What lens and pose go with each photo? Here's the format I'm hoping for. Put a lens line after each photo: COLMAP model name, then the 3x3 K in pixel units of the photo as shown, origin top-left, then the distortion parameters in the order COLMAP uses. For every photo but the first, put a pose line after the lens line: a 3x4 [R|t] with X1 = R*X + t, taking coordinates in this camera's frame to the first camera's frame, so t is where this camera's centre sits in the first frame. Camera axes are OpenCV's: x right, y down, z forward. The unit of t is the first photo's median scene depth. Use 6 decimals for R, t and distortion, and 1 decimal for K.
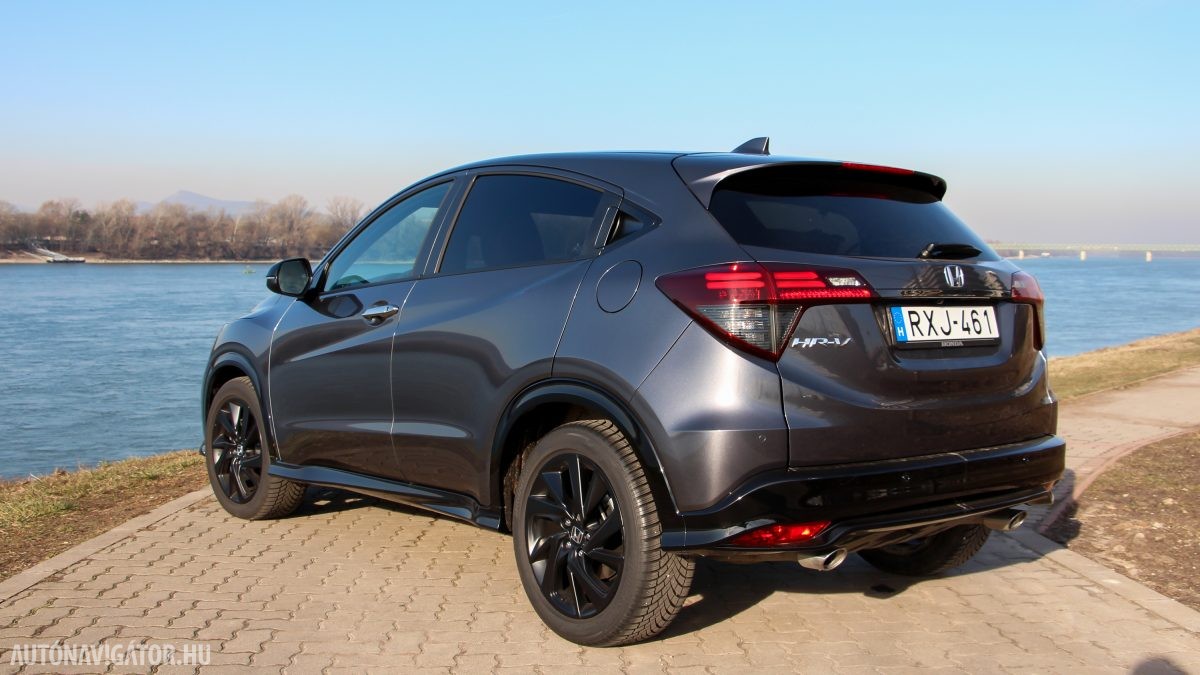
lens RADIAL K [[1241.3, 0, 605.4], [0, 1241.3, 307.7], [0, 0, 1]] dist [-0.080626, 0.007763]
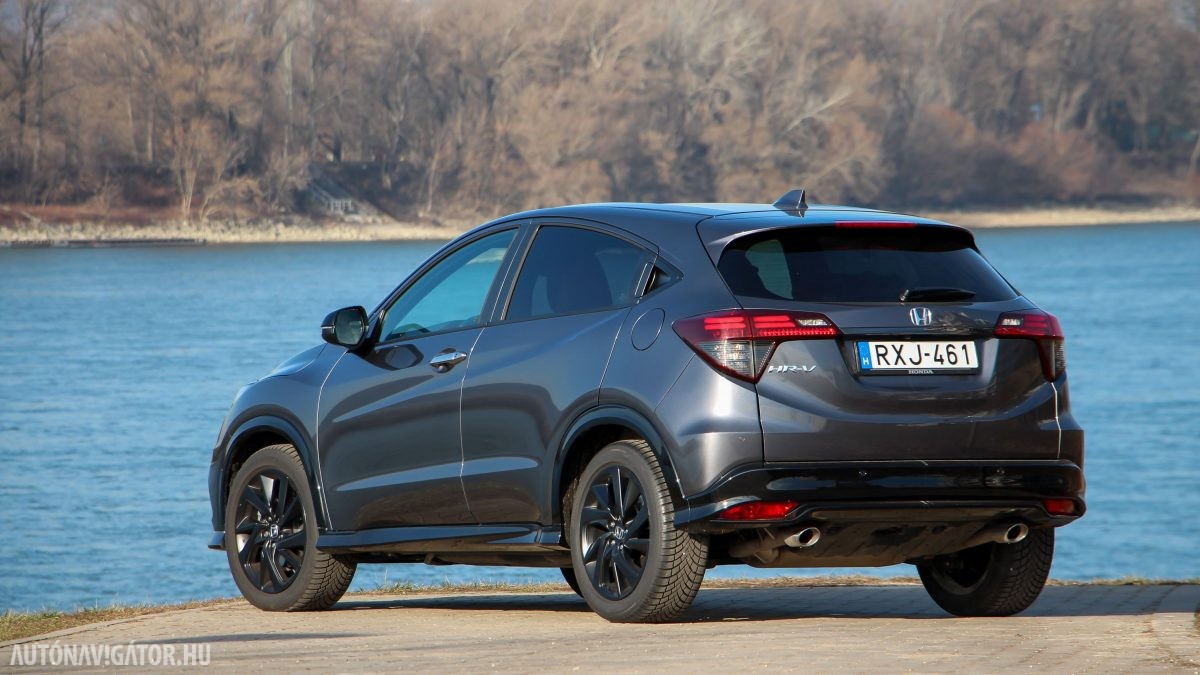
lens RADIAL K [[6918.0, 0, 599.7], [0, 6918.0, 350.0], [0, 0, 1]] dist [2.175325, 21.566694]
pose [[0.992556, -0.015284, -0.120825, 0.775733], [0.012957, 0.999716, -0.020020, 0.137450], [0.121096, 0.018305, 0.992472, -5.709890]]
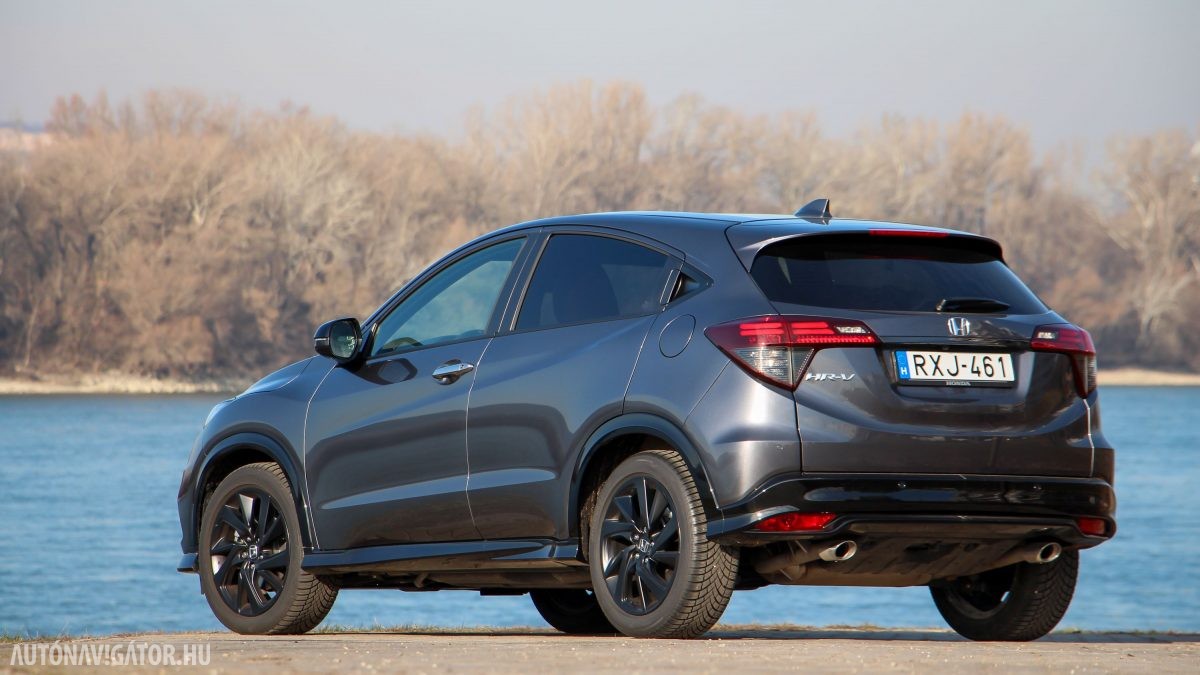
lens RADIAL K [[6826.2, 0, 600.0], [0, 6826.2, 337.5], [0, 0, 1]] dist [2.184499, 10.728500]
pose [[0.998083, -0.004187, -0.061743, 0.336010], [0.001419, 0.998995, -0.044794, 0.273512], [0.061869, 0.044620, 0.997086, -5.471709]]
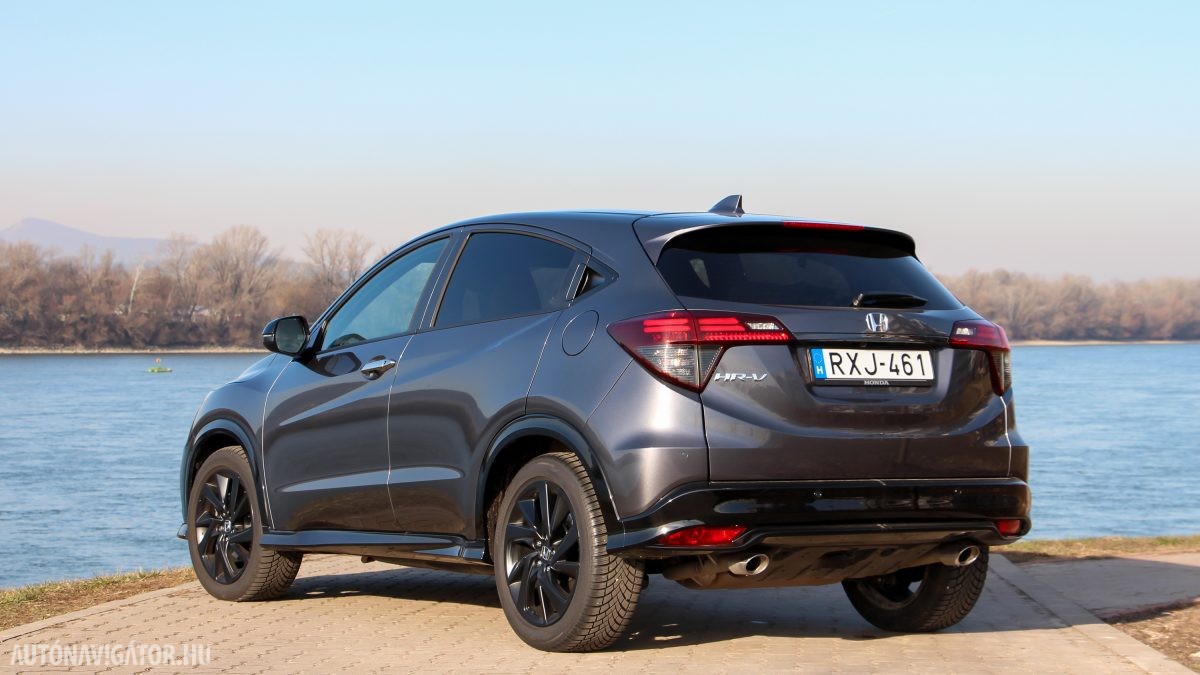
lens RADIAL K [[2359.6, 0, 600.0], [0, 2359.6, 337.5], [0, 0, 1]] dist [0.196954, 0.168857]
pose [[0.995306, -0.005149, -0.096636, 0.232490], [0.001072, 0.999109, -0.042187, 0.076582], [0.096768, 0.041885, 0.994425, -1.134211]]
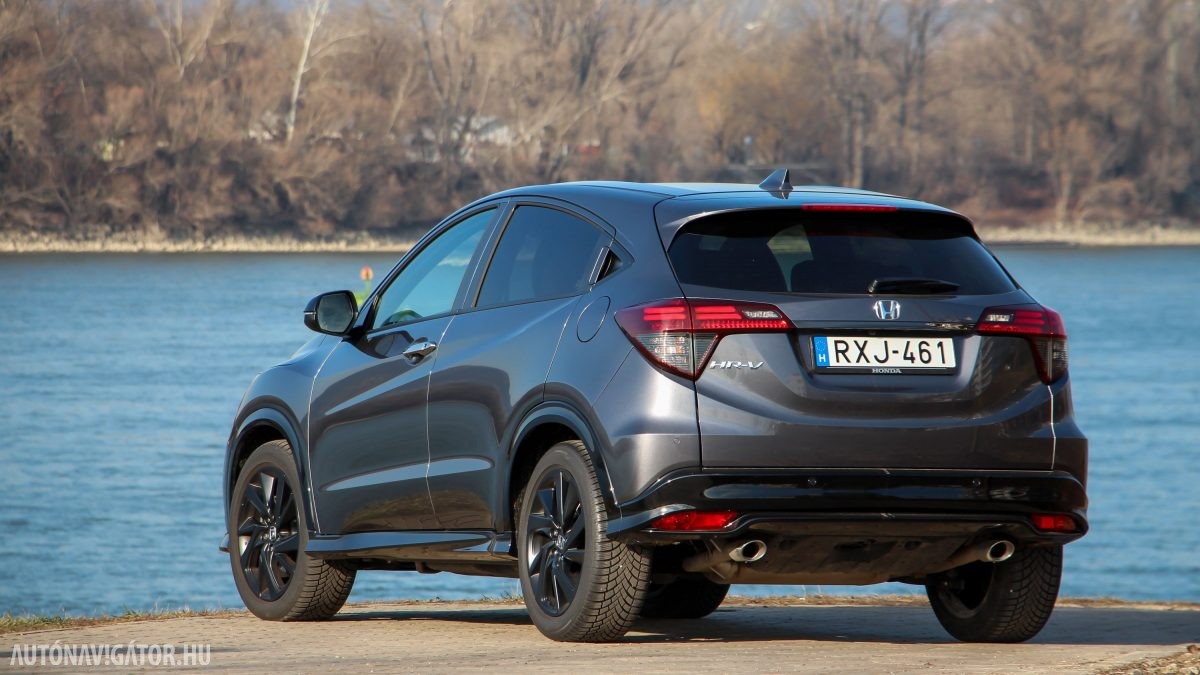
lens RADIAL K [[6914.7, 0, 600.0], [0, 6914.7, 337.5], [0, 0, 1]] dist [2.271018, 13.494239]
pose [[0.969329, -0.000401, -0.245765, 1.520409], [-0.005328, 0.999729, -0.022645, 0.137977], [0.245707, 0.023260, 0.969065, -4.963548]]
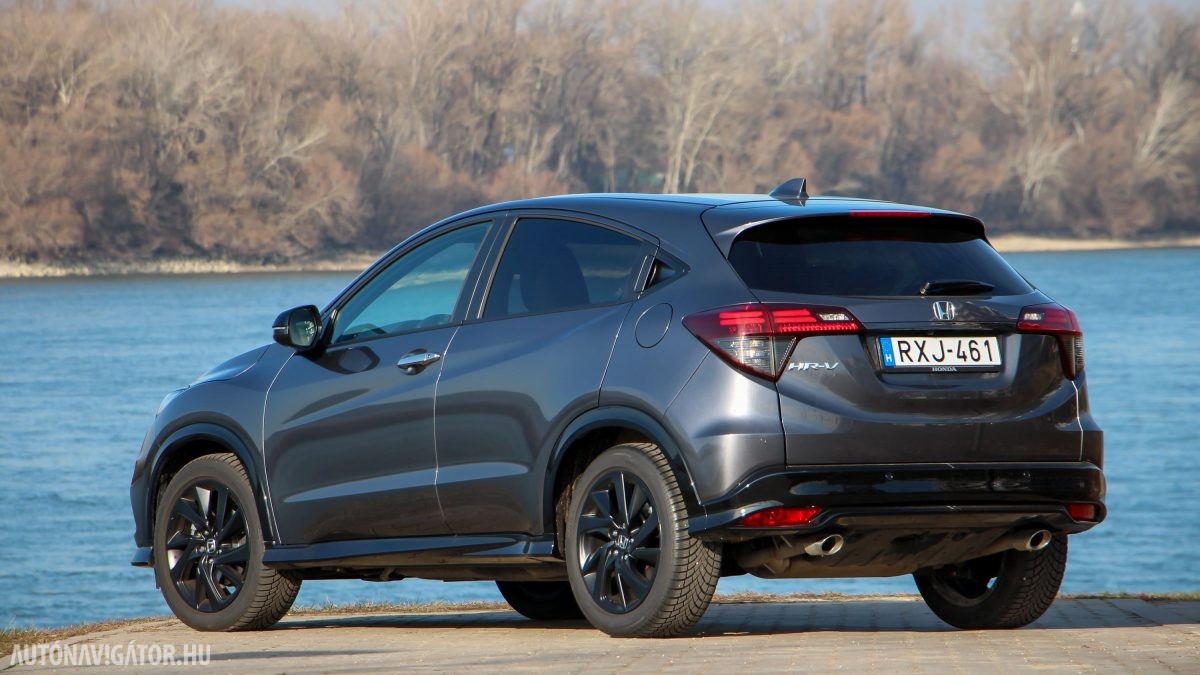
lens RADIAL K [[6914.7, 0, 600.0], [0, 6914.7, 337.5], [0, 0, 1]] dist [2.271018, 13.494239]
pose [[0.998789, -0.020829, -0.044572, 0.243272], [0.019664, 0.999457, -0.026436, 0.160693], [0.045098, 0.025528, 0.998656, -5.356209]]
